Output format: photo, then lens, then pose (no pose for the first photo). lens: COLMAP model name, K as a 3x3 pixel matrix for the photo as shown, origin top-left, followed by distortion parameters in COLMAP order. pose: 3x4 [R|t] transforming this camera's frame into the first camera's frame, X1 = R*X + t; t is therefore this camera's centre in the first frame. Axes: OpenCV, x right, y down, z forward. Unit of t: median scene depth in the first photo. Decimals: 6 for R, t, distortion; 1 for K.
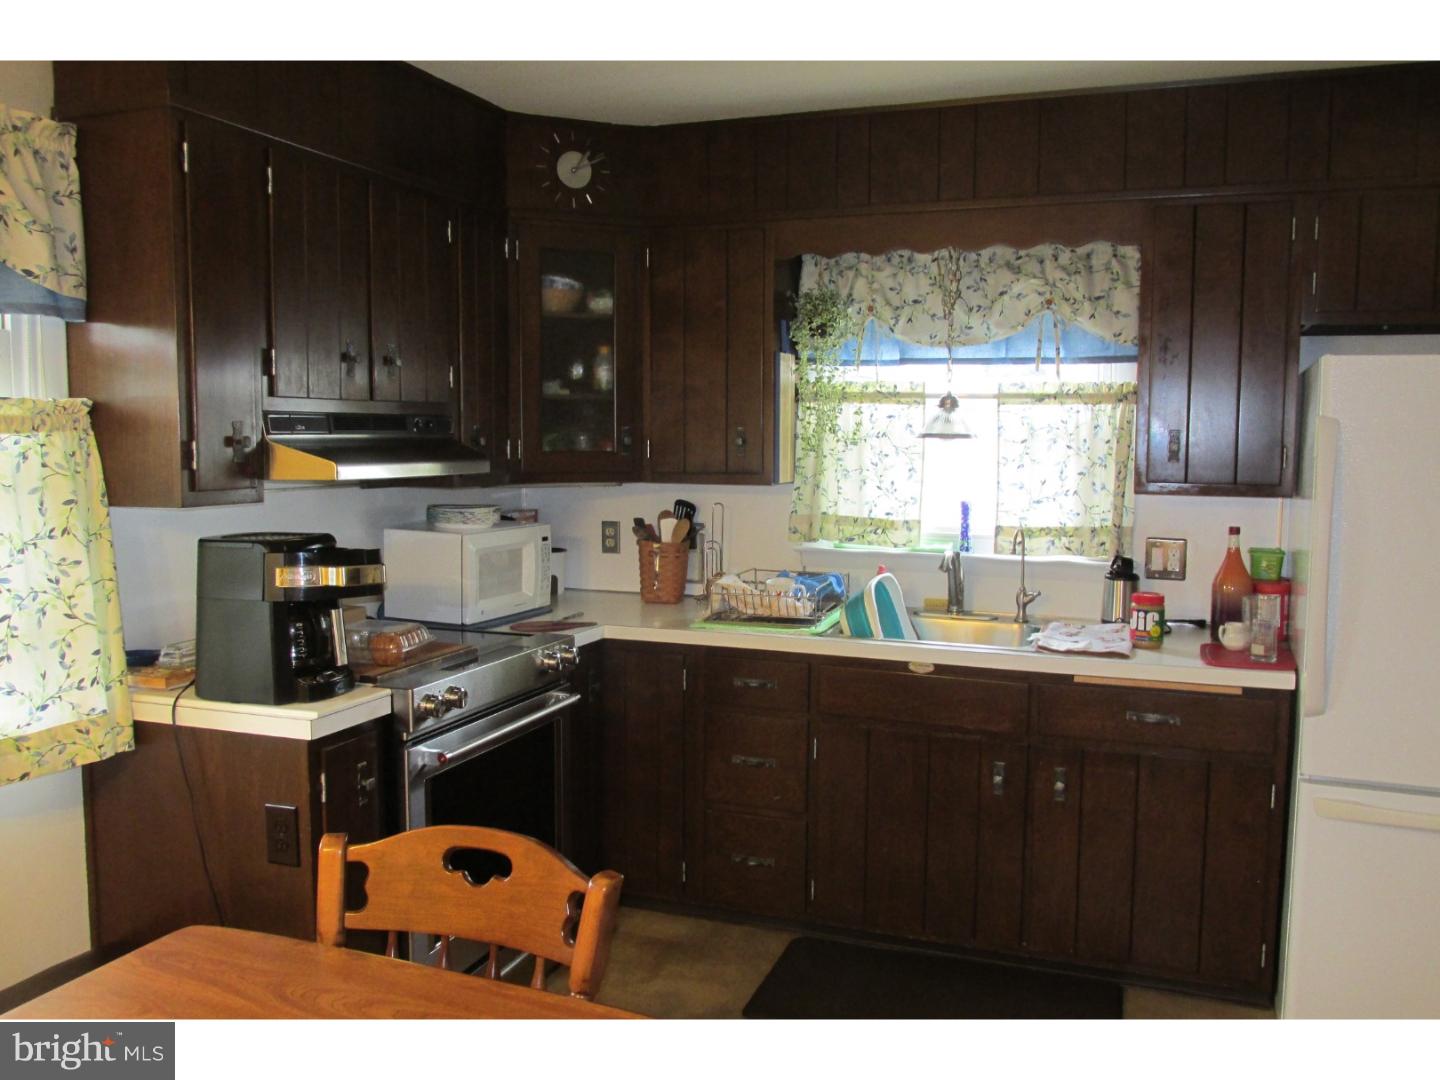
lens RADIAL K [[1172.4, 0, 714.5], [0, 1172.4, 540.8], [0, 0, 1]] dist [-0.064499, 0.019871]
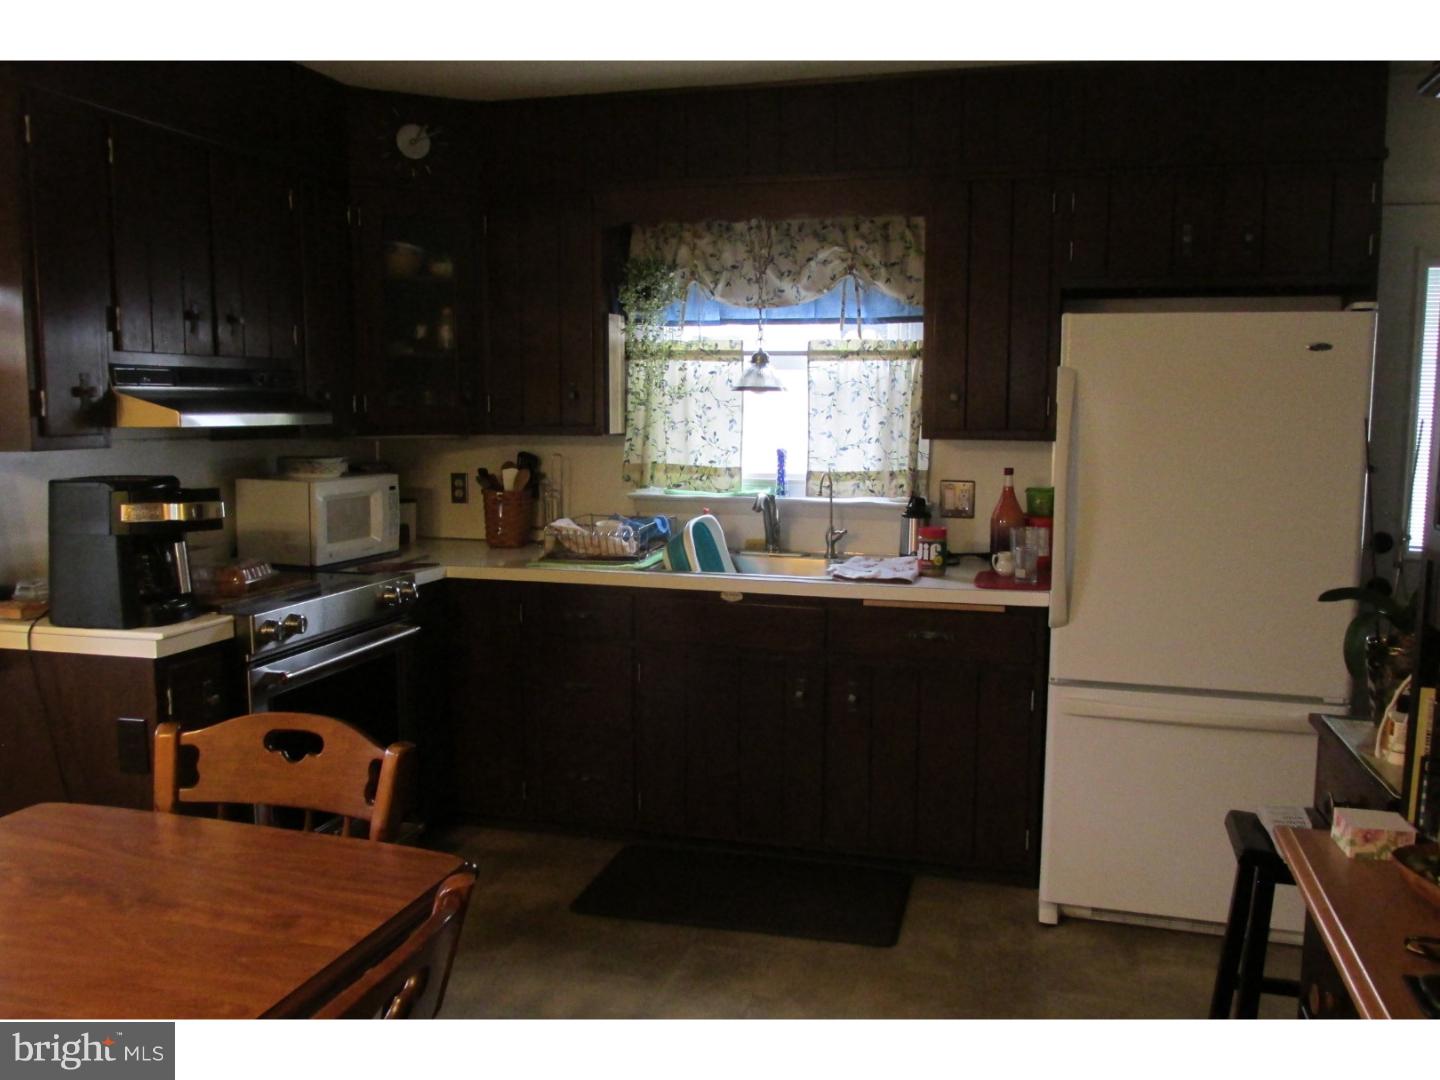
lens RADIAL K [[1172.4, 0, 725.6], [0, 1172.4, 541.4], [0, 0, 1]] dist [-0.064499, 0.019871]
pose [[0.995277, -0.014529, 0.095979, 0.060772], [0.012022, 0.999573, 0.026647, 0.024500], [-0.096325, -0.025368, 0.995027, -0.101346]]
